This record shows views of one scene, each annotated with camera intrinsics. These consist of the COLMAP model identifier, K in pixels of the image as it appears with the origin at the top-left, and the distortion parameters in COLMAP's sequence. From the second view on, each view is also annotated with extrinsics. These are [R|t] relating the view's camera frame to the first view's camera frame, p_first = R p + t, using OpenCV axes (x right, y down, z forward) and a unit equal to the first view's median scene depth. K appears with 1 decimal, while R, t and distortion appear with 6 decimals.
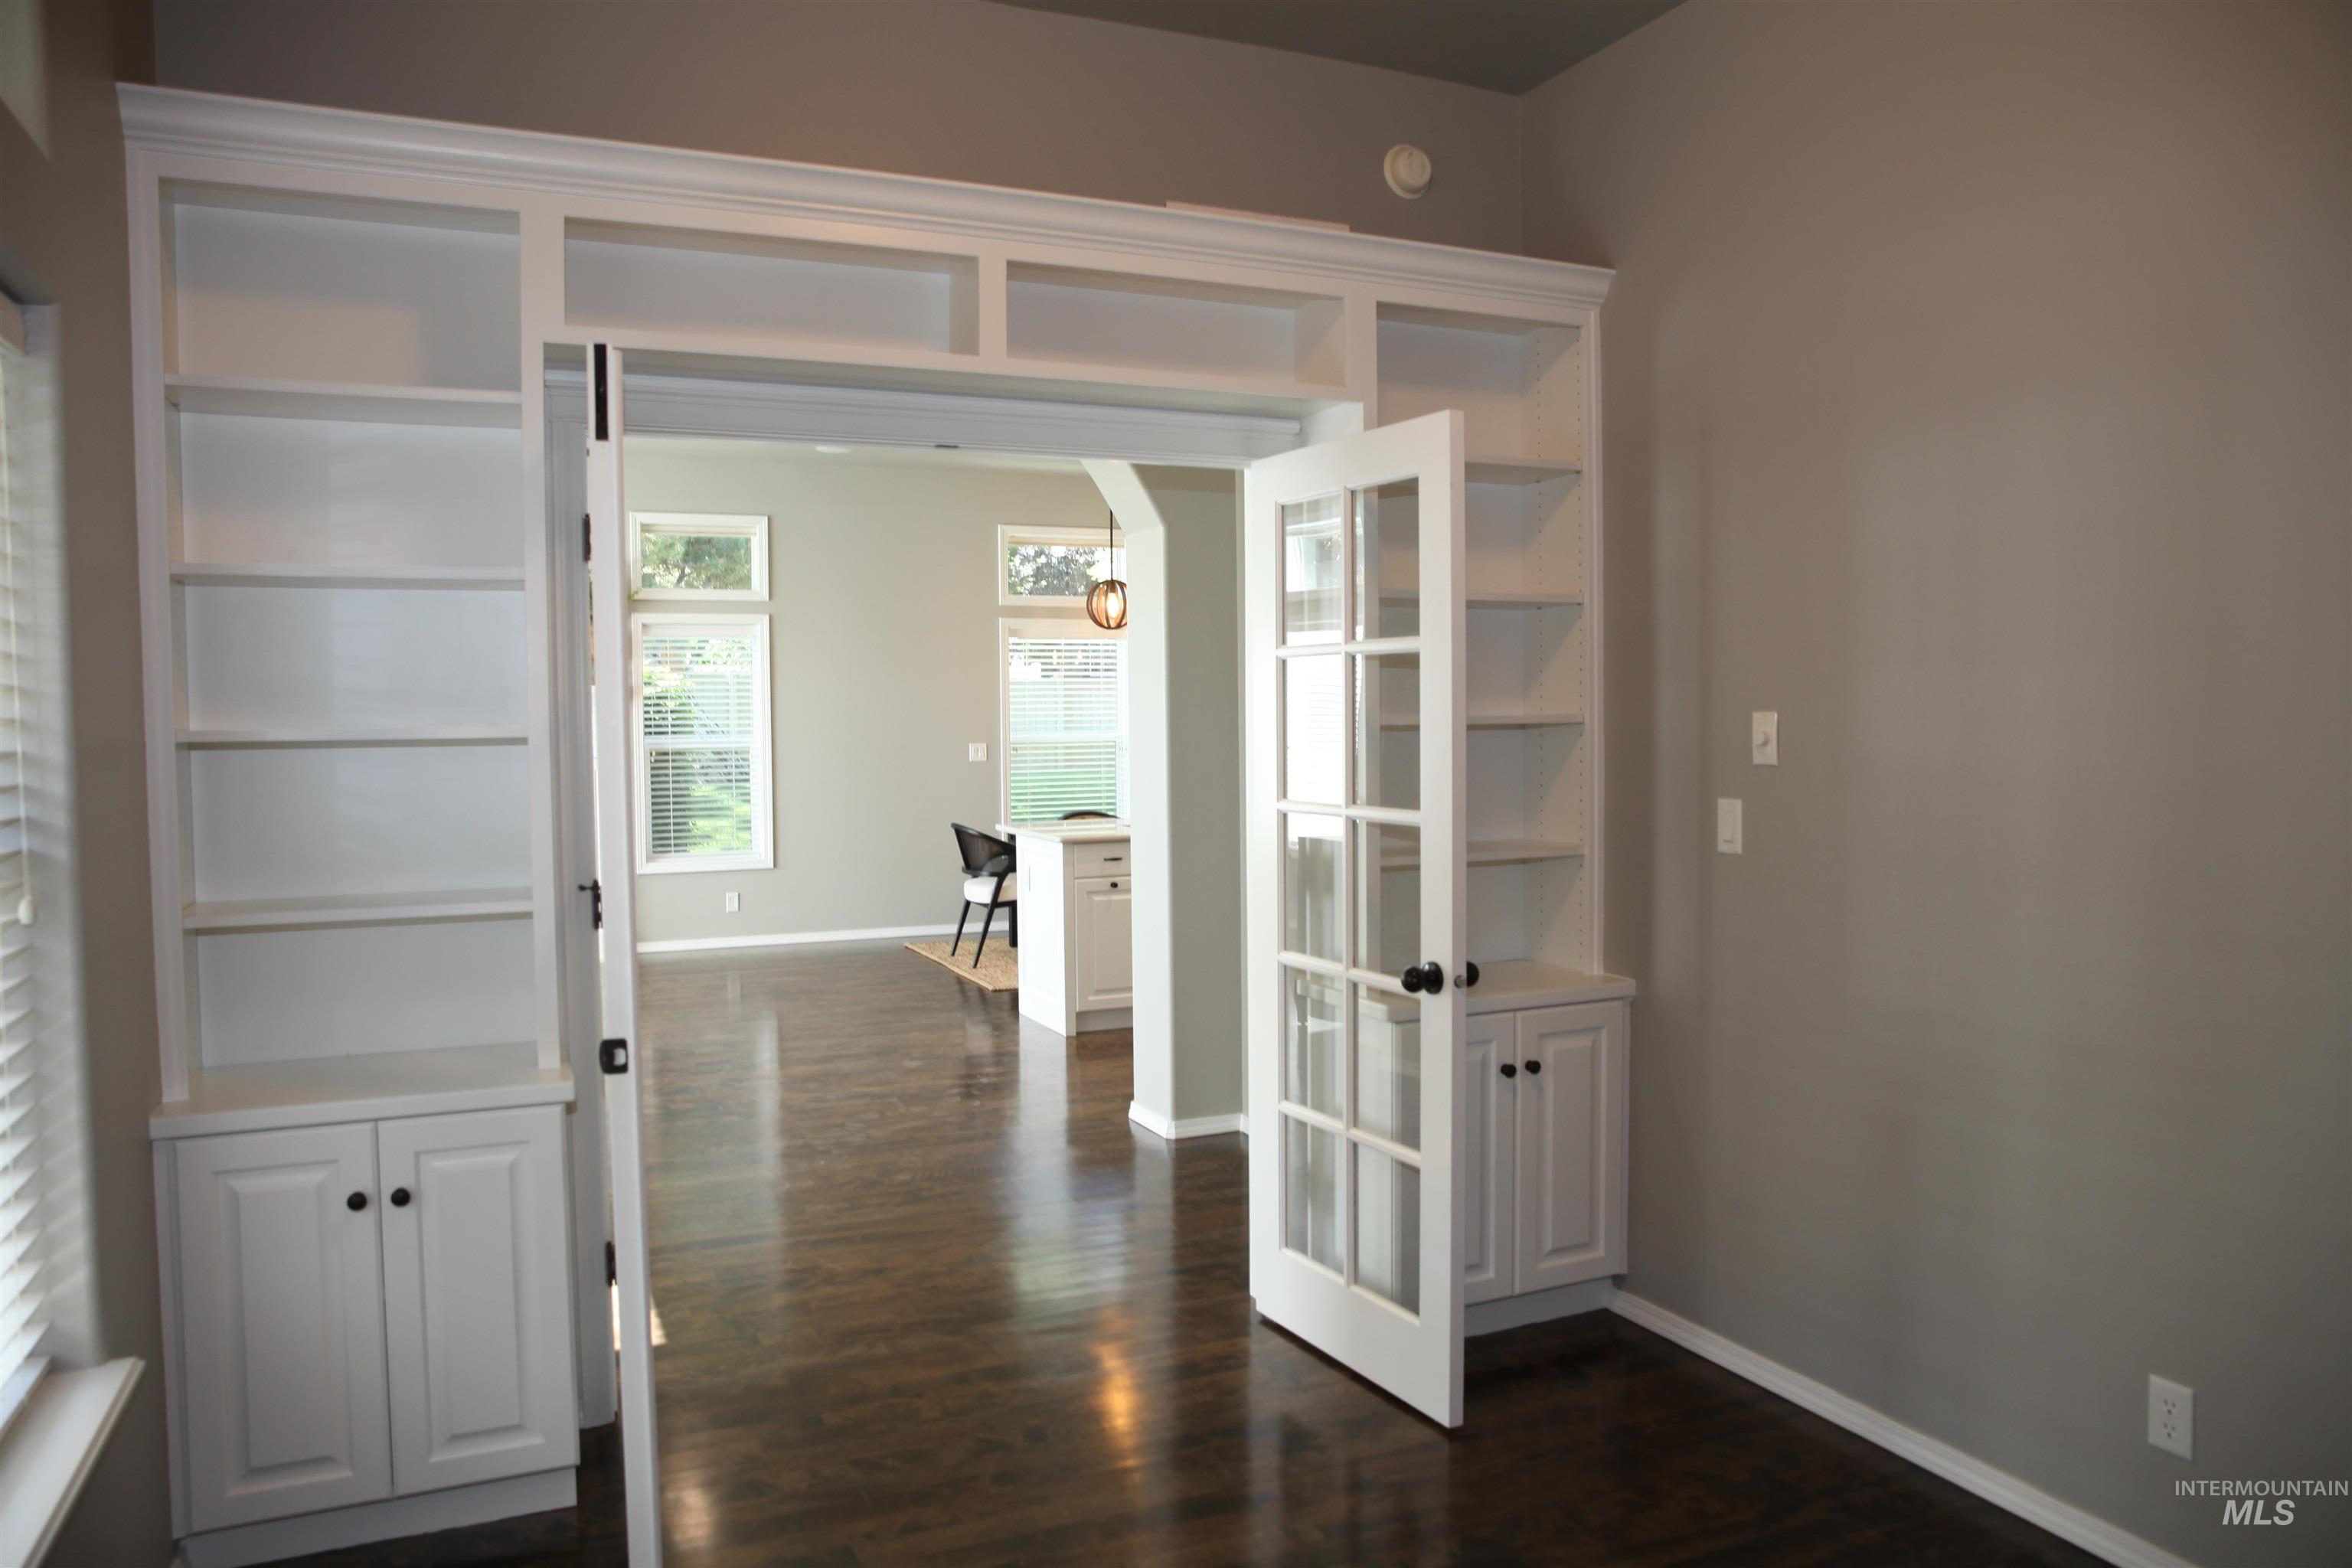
lens RADIAL K [[1603.8, 0, 1176.0], [0, 1603.8, 784.0], [0, 0, 1]] dist [-0.107263, 0.077357]
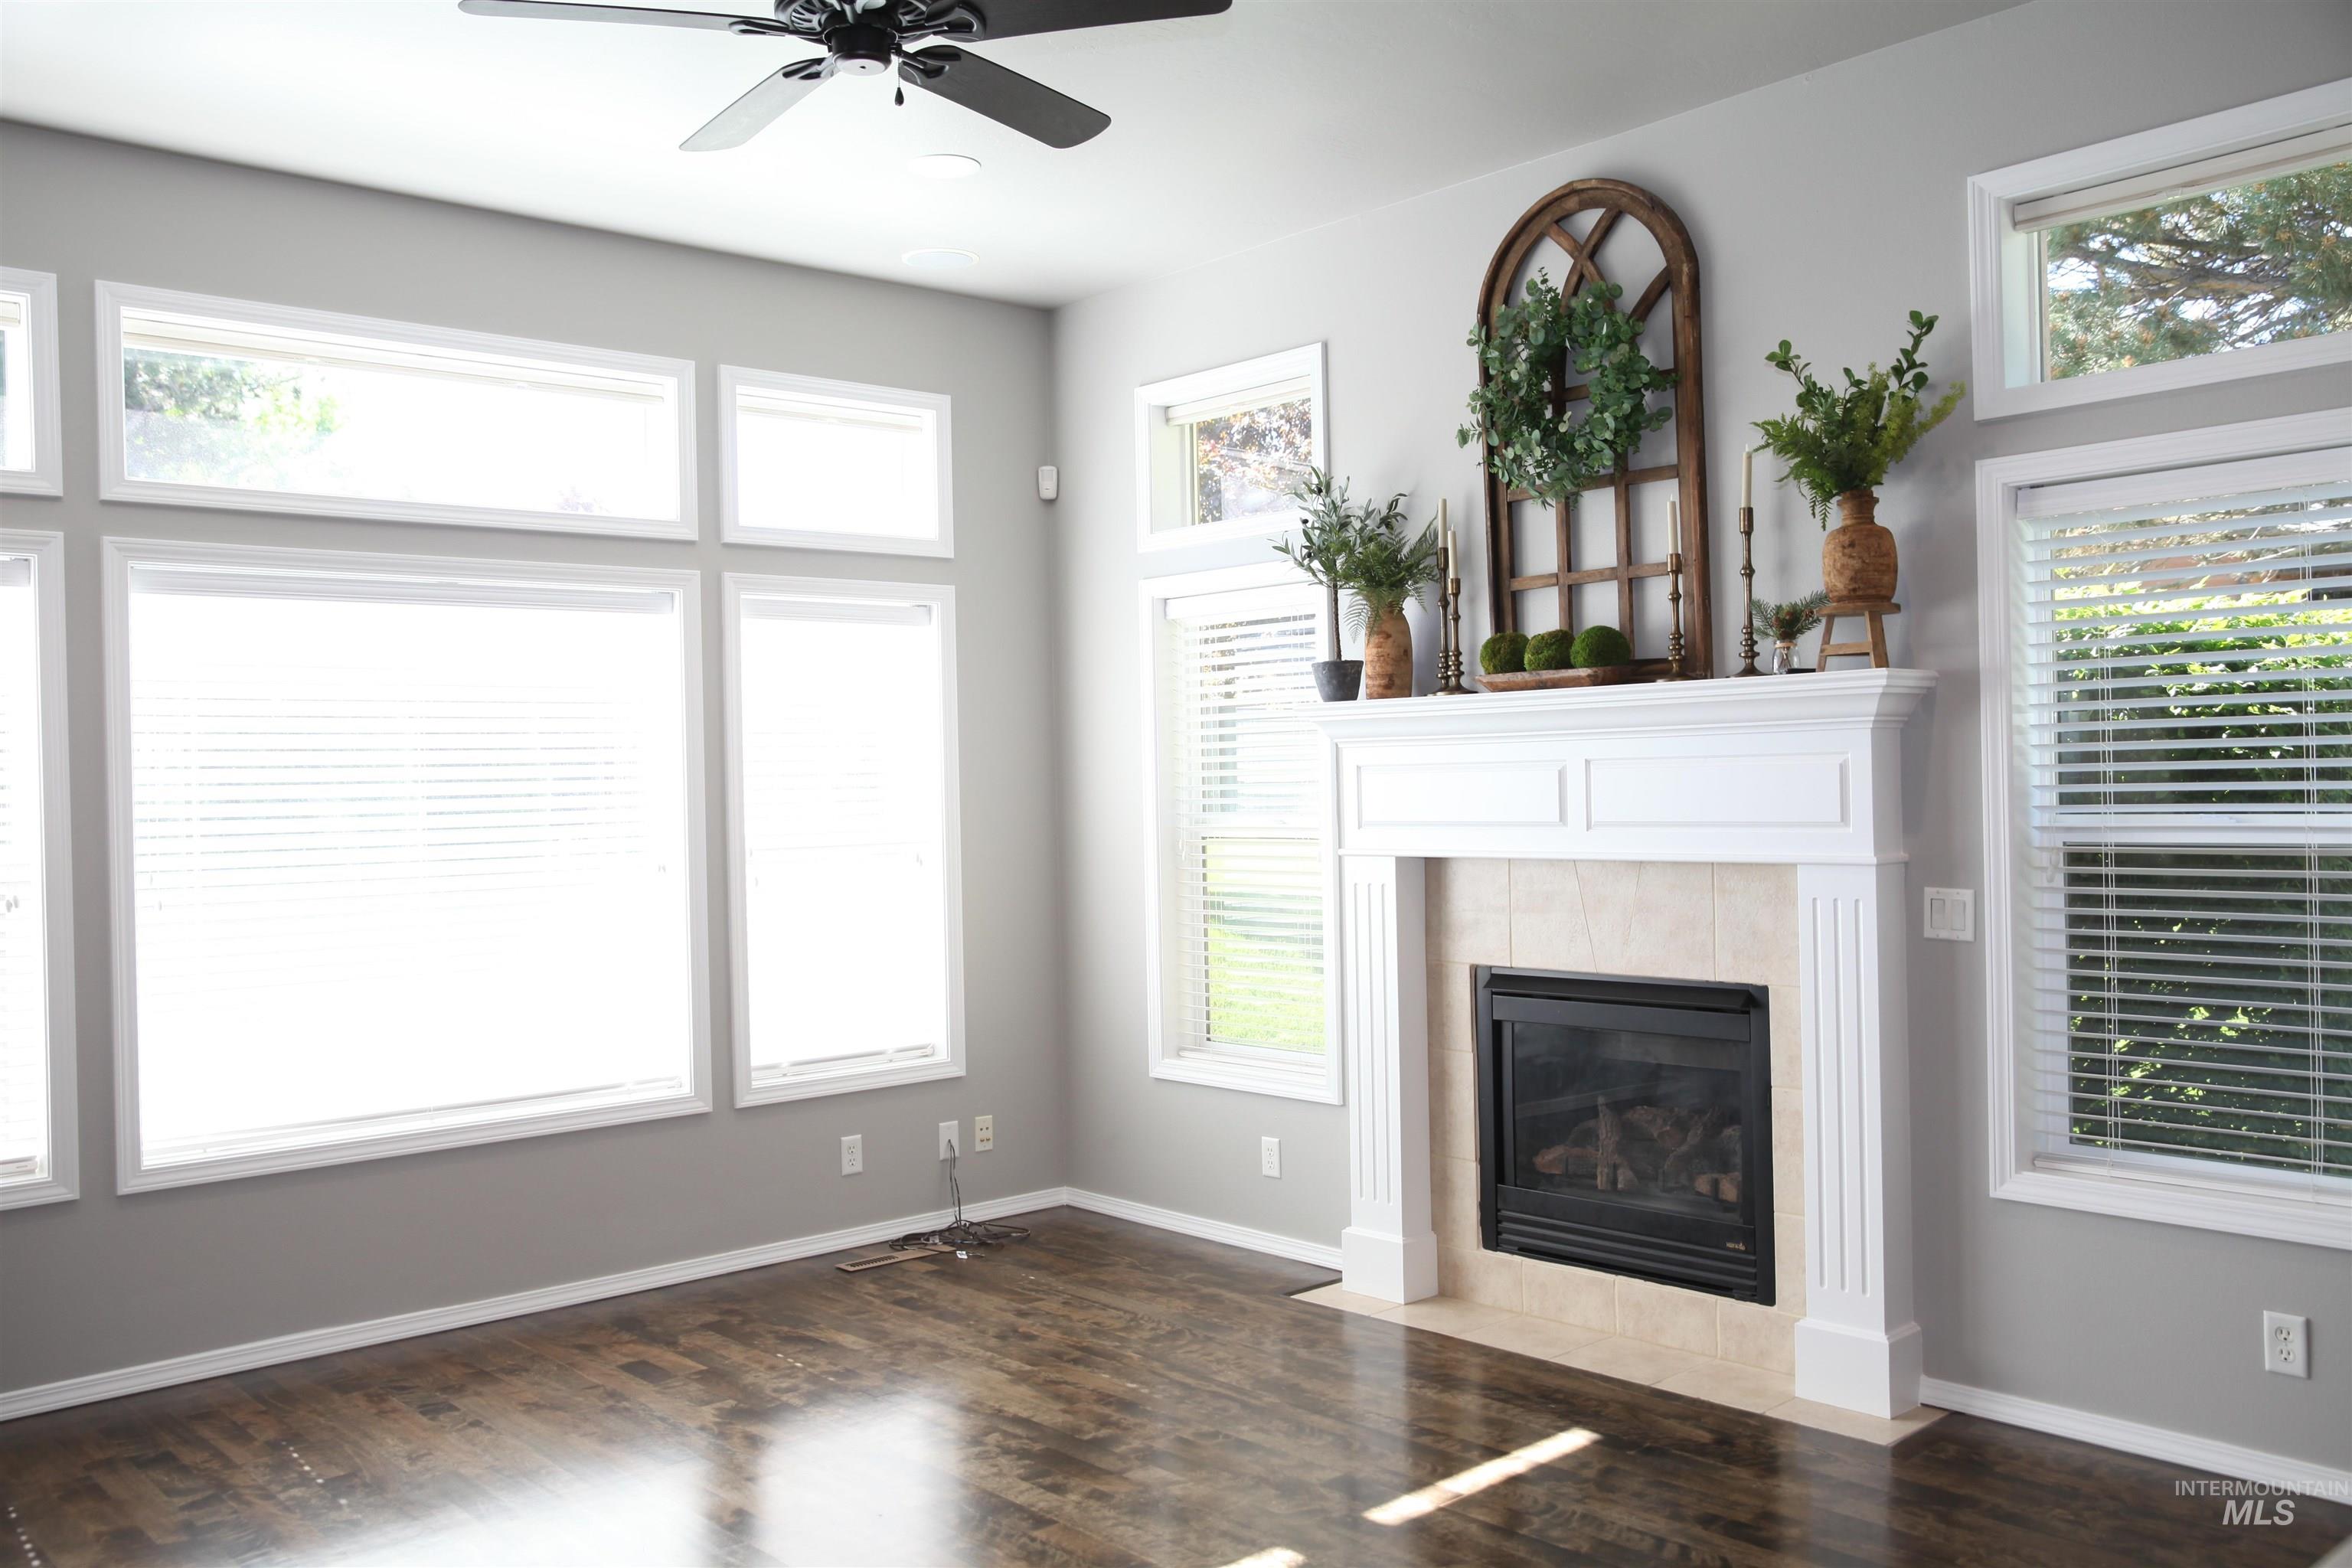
lens RADIAL K [[1943.2, 0, 1176.0], [0, 1943.2, 784.0], [0, 0, 1]] dist [-0.069324, 0.090038]
pose [[0.303107, 0.003764, -0.952949, 0.013143], [-0.022687, 0.999737, -0.003267, -0.029635], [0.952686, 0.022610, 0.303113, 0.692620]]
